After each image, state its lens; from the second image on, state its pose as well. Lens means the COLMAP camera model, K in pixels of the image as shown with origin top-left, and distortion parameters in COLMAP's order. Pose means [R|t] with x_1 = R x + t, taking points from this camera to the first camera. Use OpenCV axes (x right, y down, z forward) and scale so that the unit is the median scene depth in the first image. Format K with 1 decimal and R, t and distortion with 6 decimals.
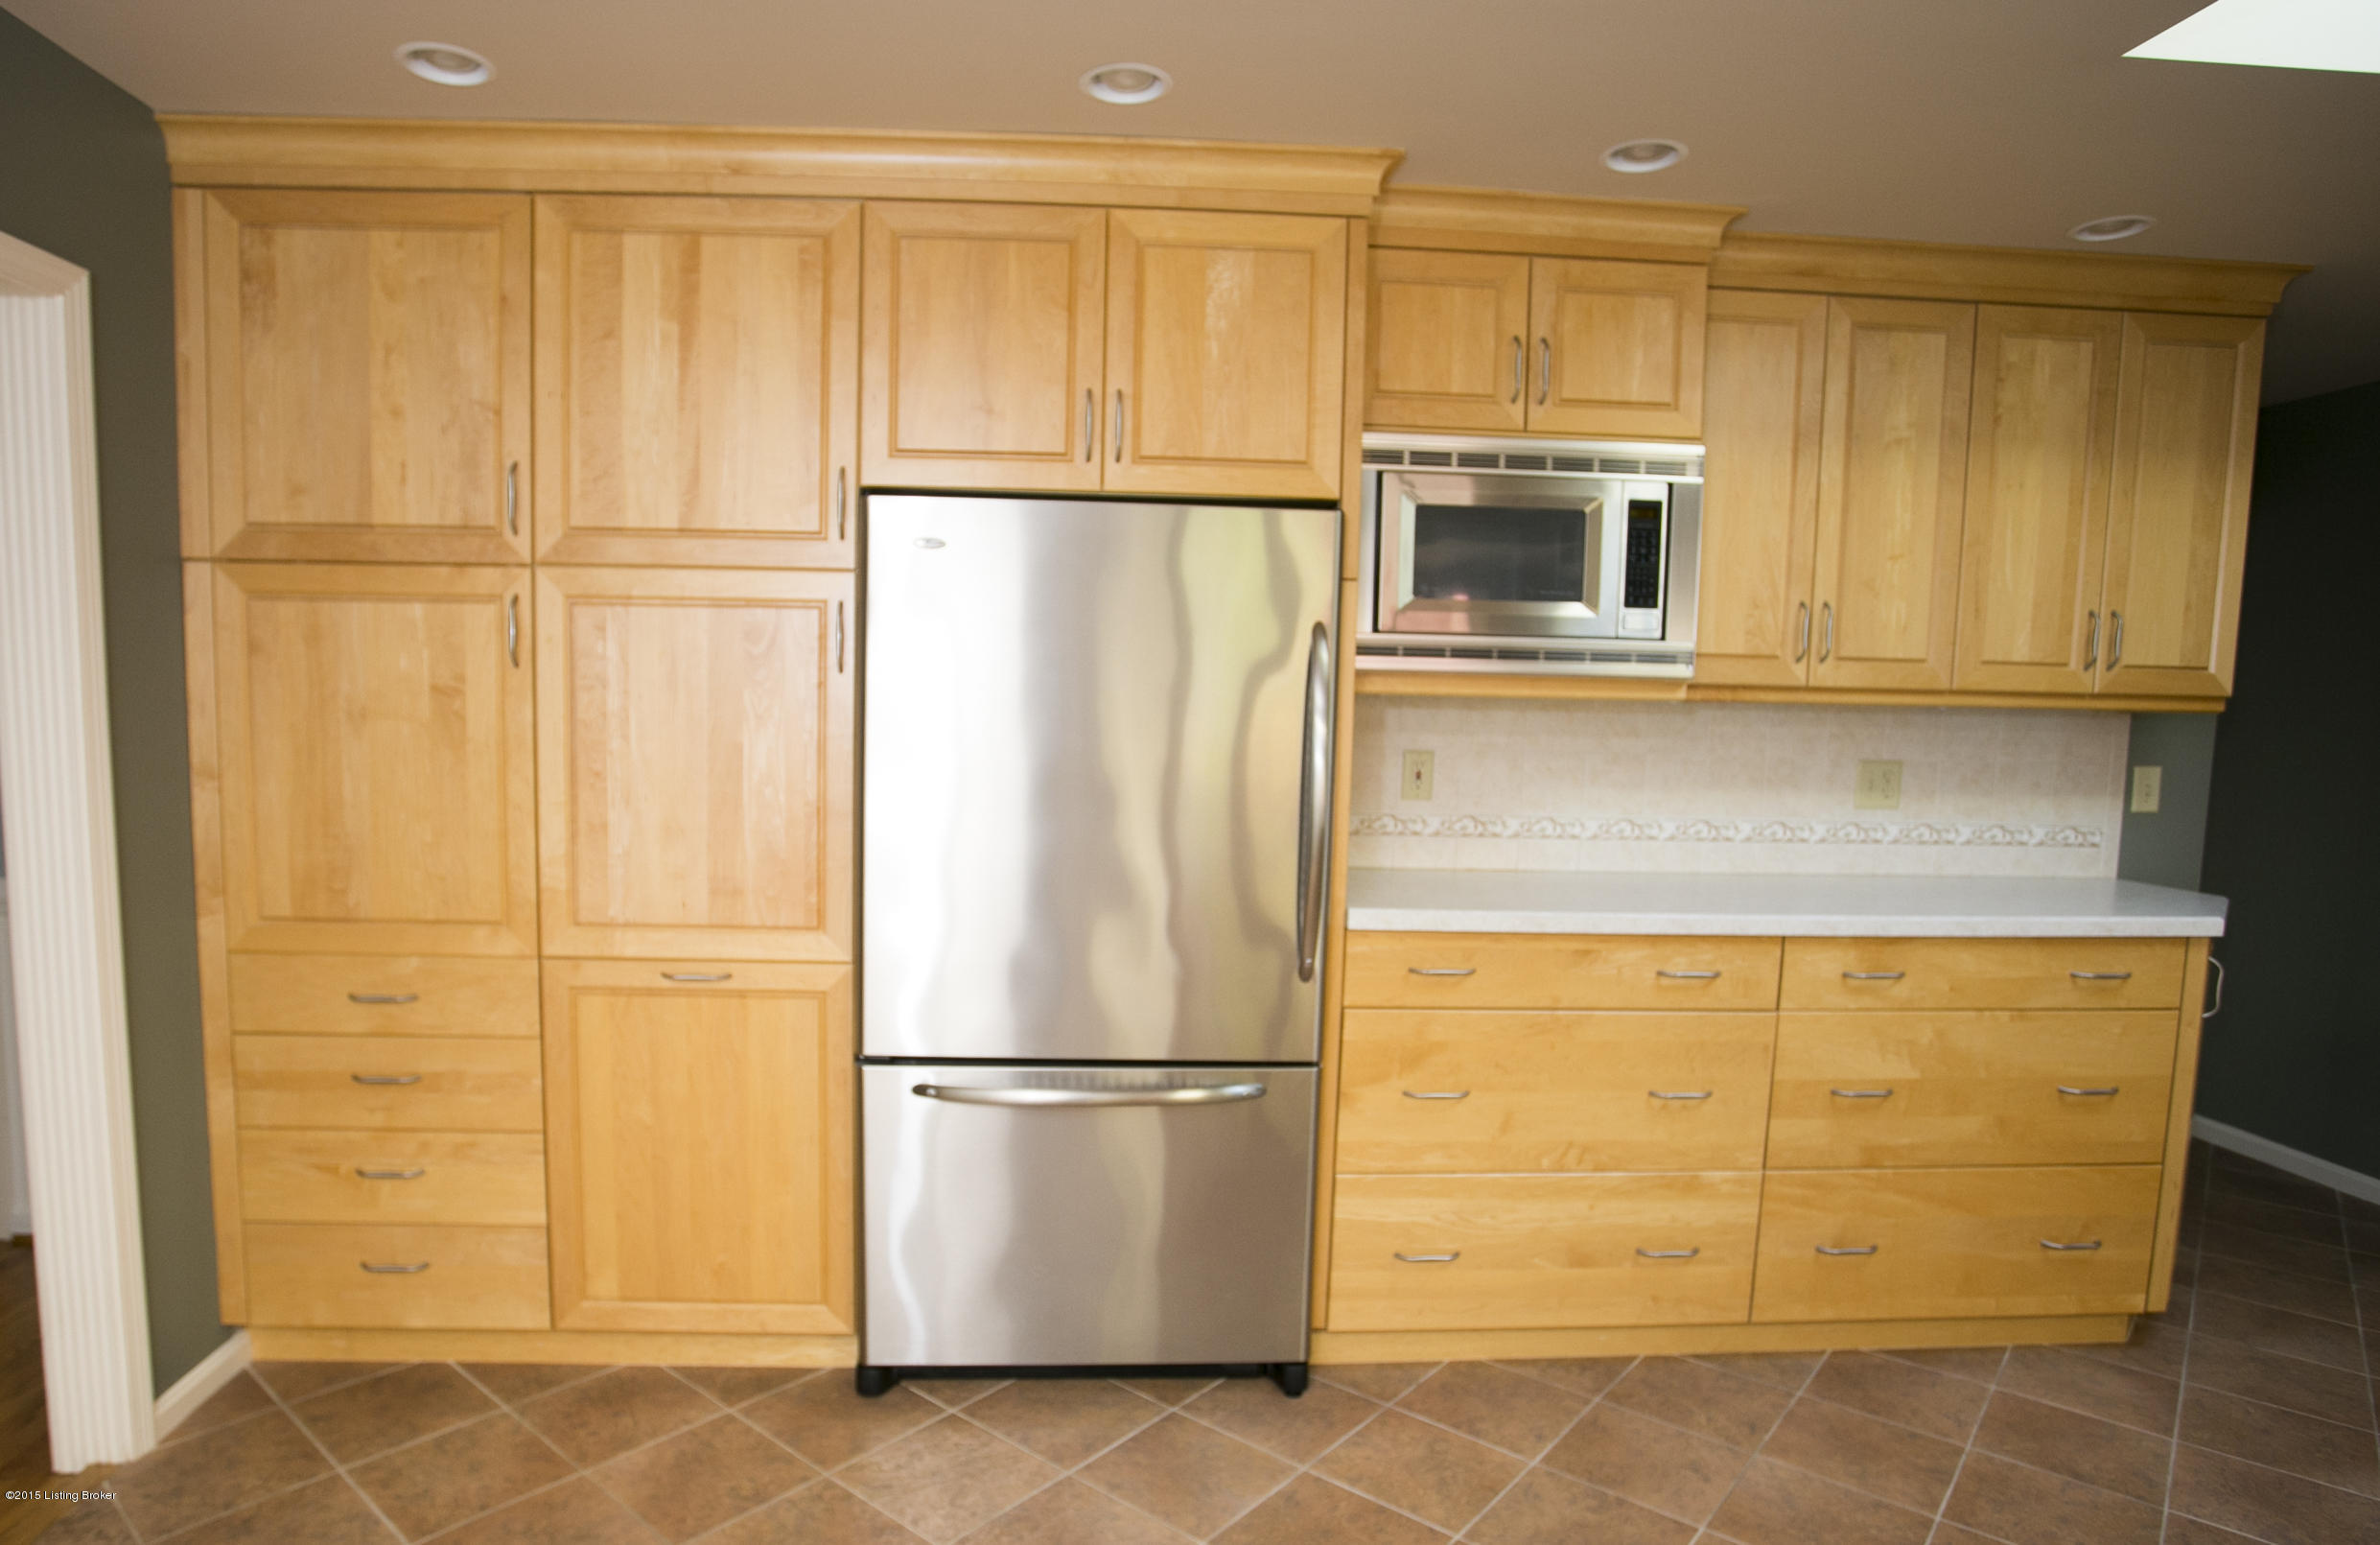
lens RADIAL K [[1354.4, 0, 1096.0], [0, 1354.4, 836.0], [0, 0, 1]] dist [-0.063819, 0.022191]
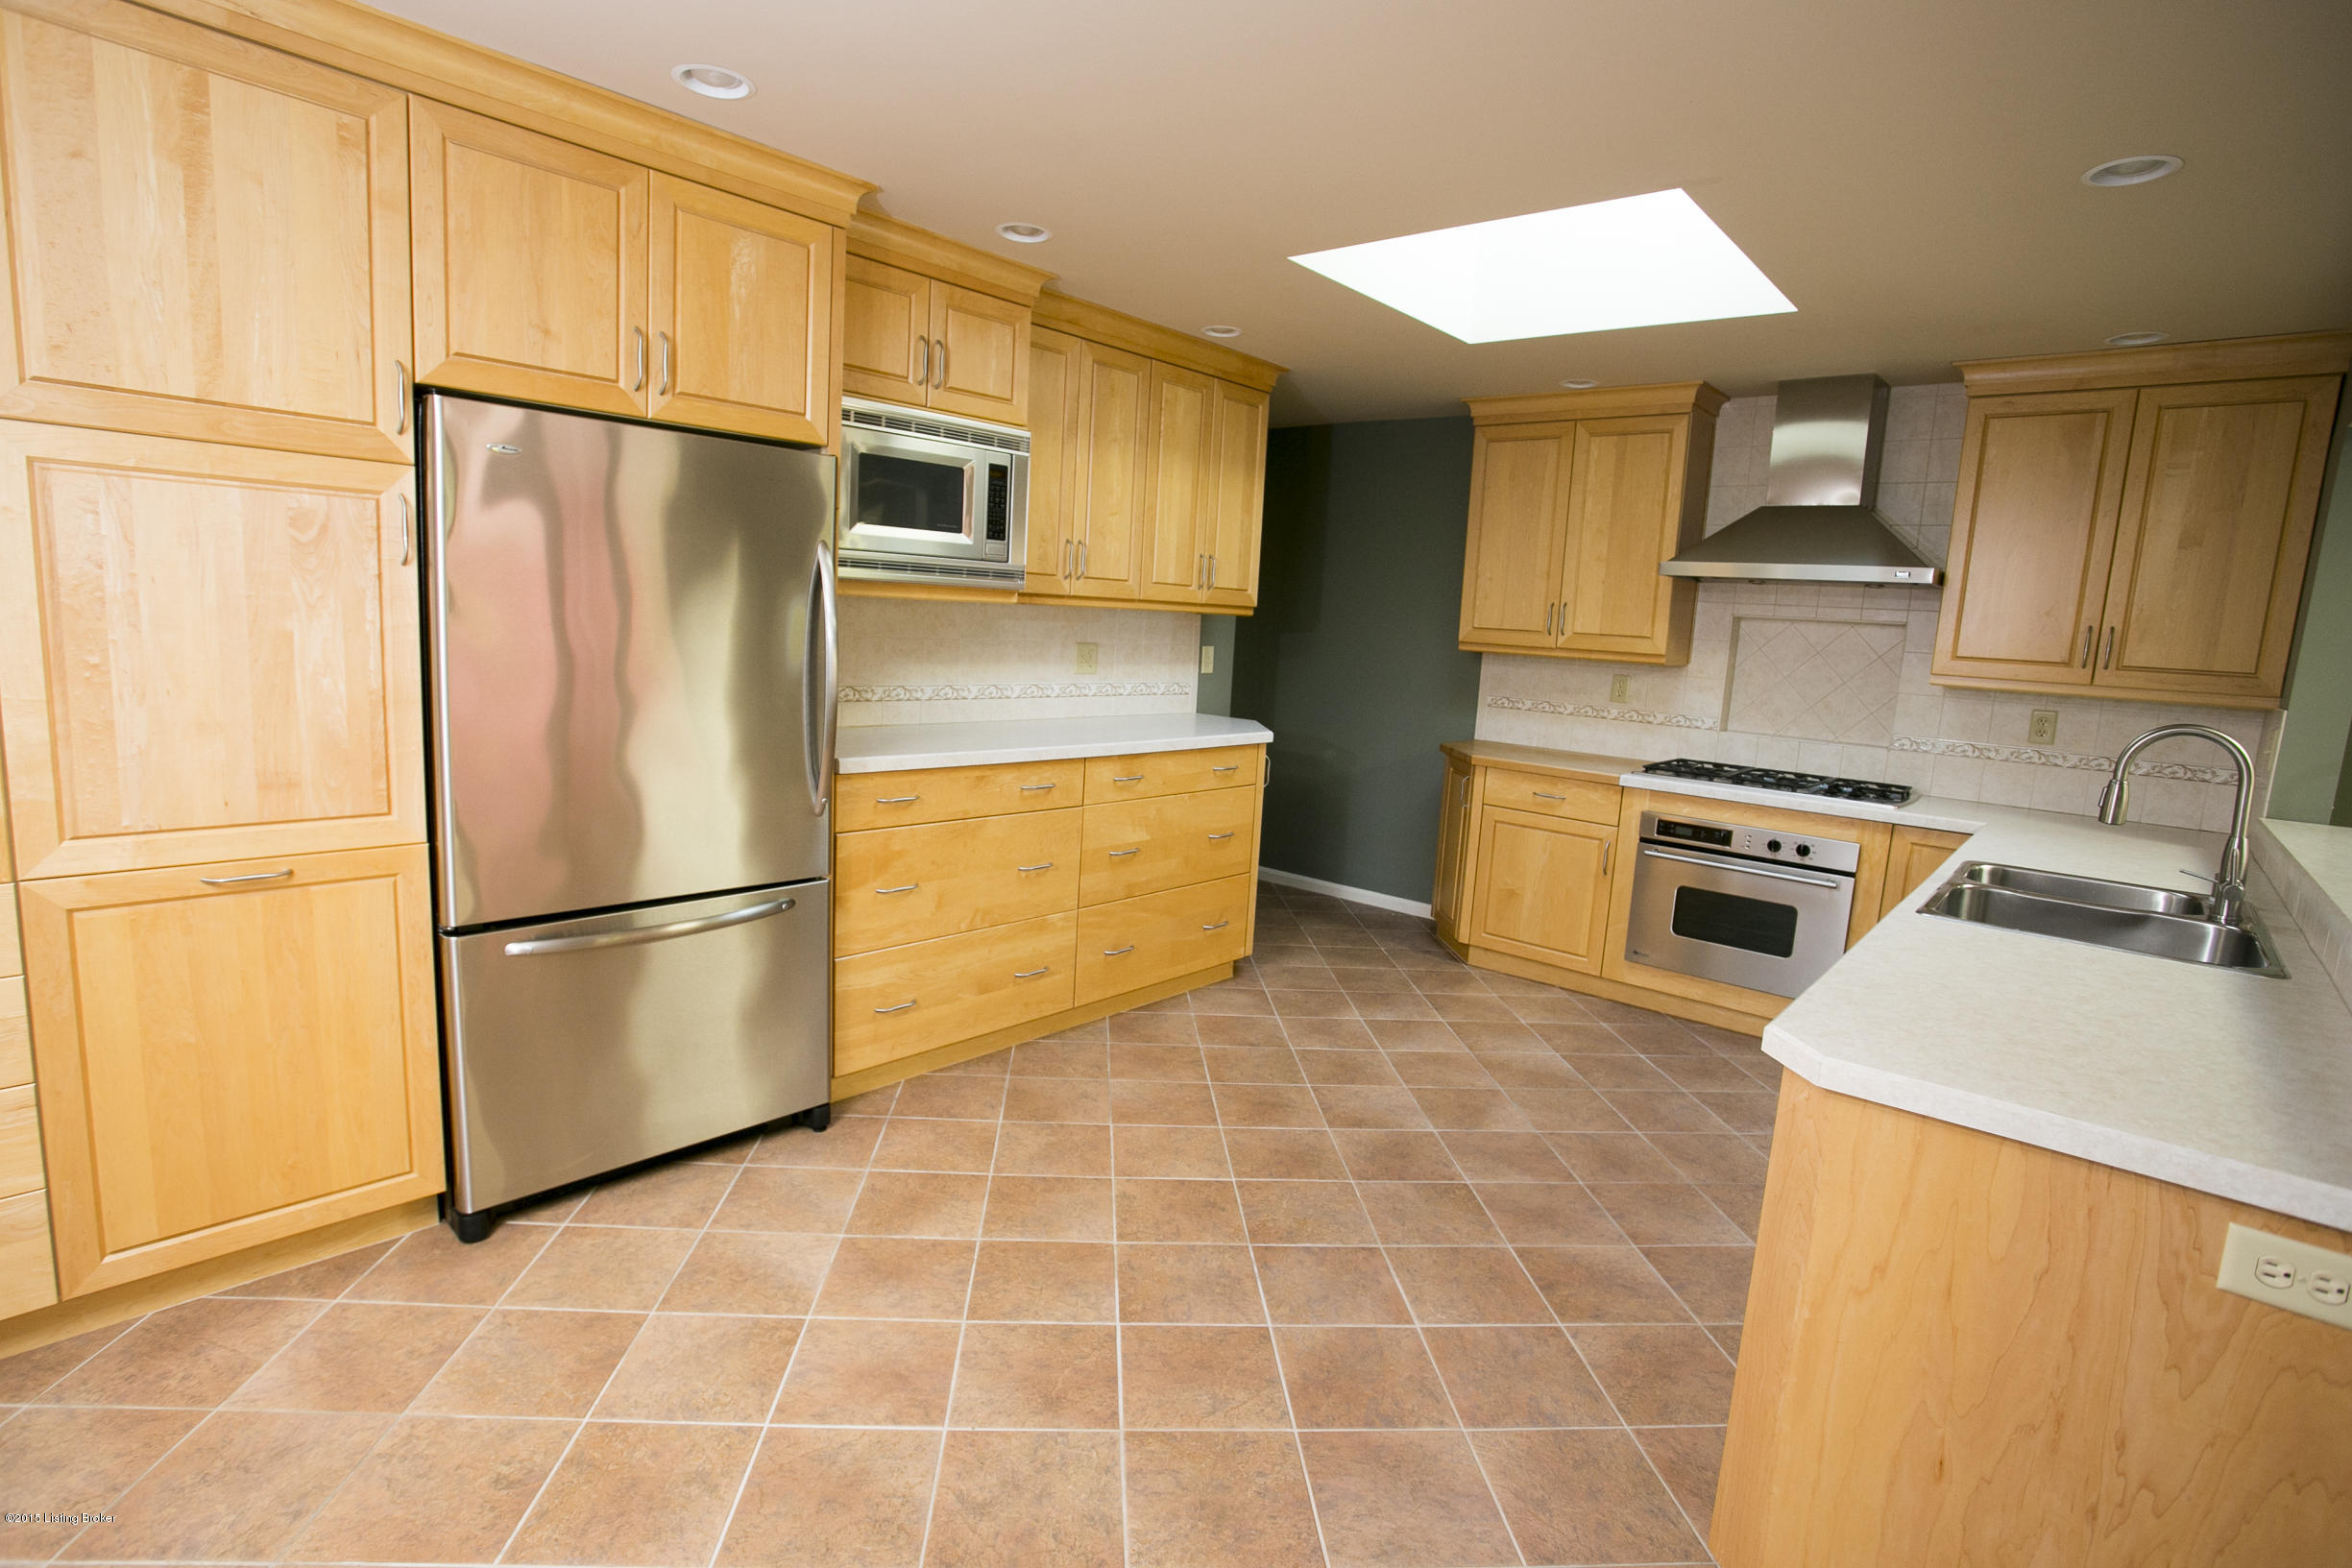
lens RADIAL K [[1164.0, 0, 1172.1], [0, 1164.0, 773.7], [0, 0, 1]] dist [-0.041906, 0.010922]
pose [[0.701260, -0.078546, 0.708565, -0.378586], [0.032216, 0.996388, 0.078568, -0.010416], [-0.712177, -0.032269, 0.701258, -0.030182]]
